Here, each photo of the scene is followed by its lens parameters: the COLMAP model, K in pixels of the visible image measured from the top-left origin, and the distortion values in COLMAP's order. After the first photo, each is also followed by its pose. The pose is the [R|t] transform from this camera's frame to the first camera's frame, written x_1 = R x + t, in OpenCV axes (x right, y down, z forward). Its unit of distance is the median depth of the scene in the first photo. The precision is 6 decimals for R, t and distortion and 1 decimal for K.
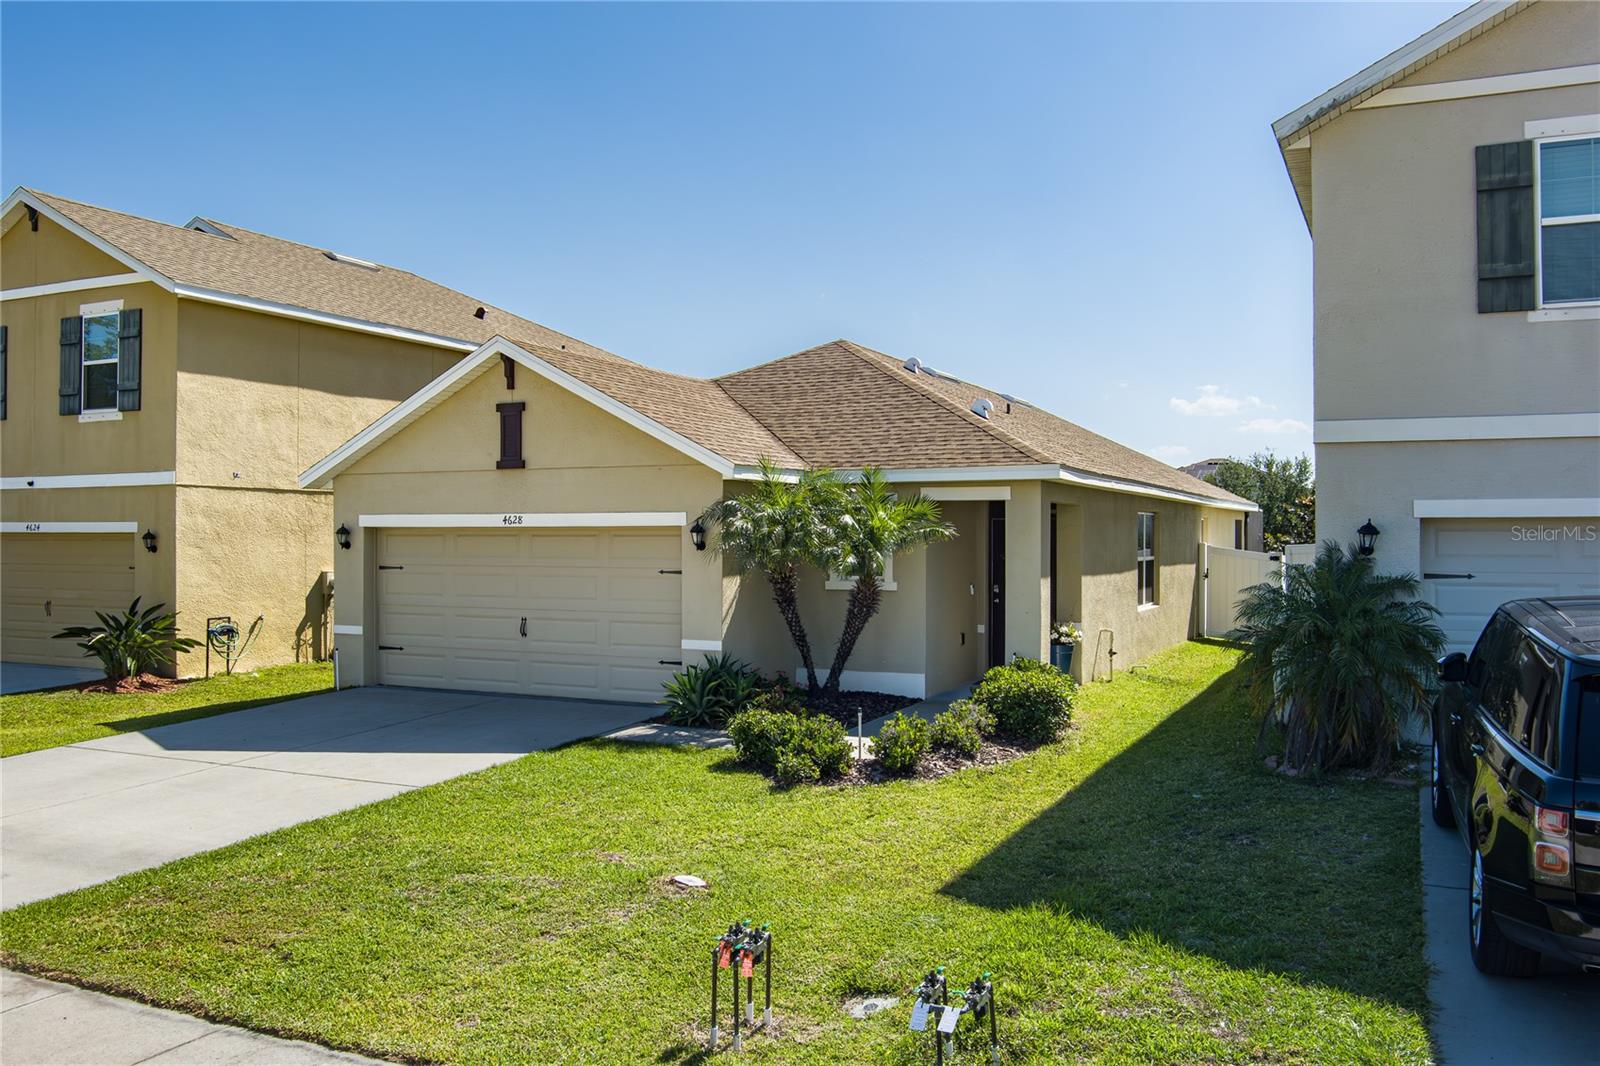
lens RADIAL K [[1297.6, 0, 786.0], [0, 1297.6, 529.9], [0, 0, 1]] dist [-0.056687, 0.001564]
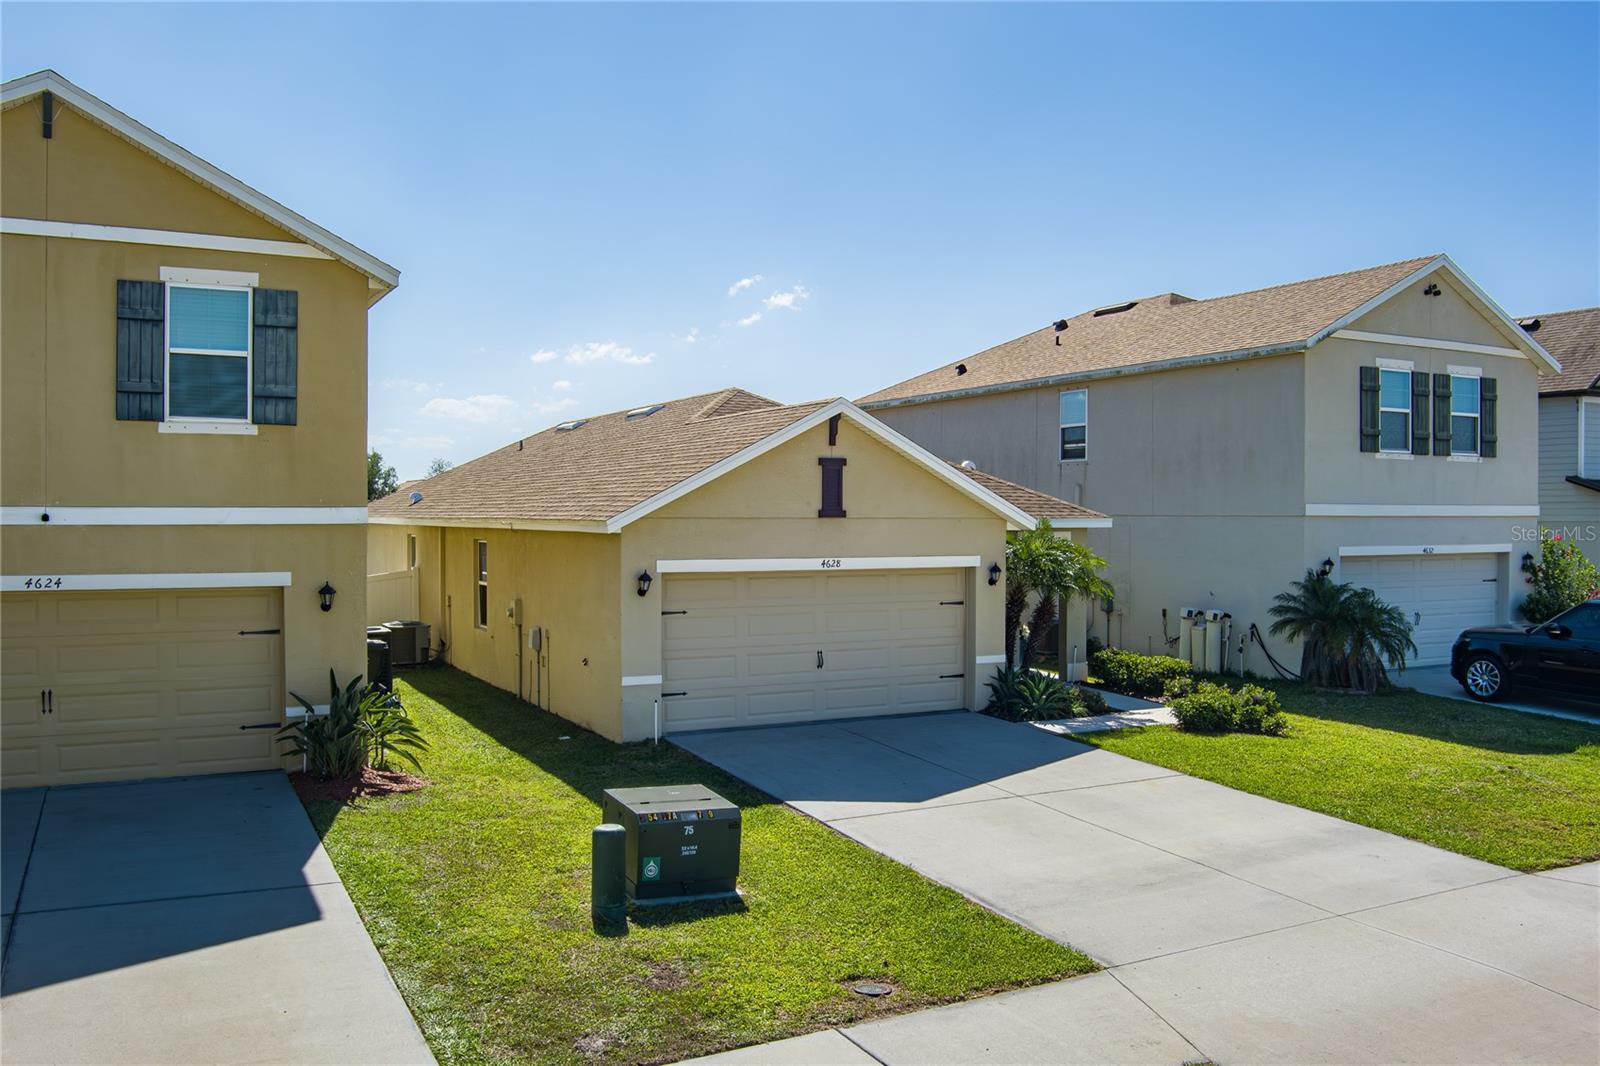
lens RADIAL K [[1297.6, 0, 786.0], [0, 1297.6, 529.9], [0, 0, 1]] dist [-0.056687, 0.001564]
pose [[0.602908, -0.006456, 0.797784, -1.162661], [-0.003071, 0.999941, 0.010413, -0.049648], [-0.797805, -0.008728, 0.602853, 0.376223]]
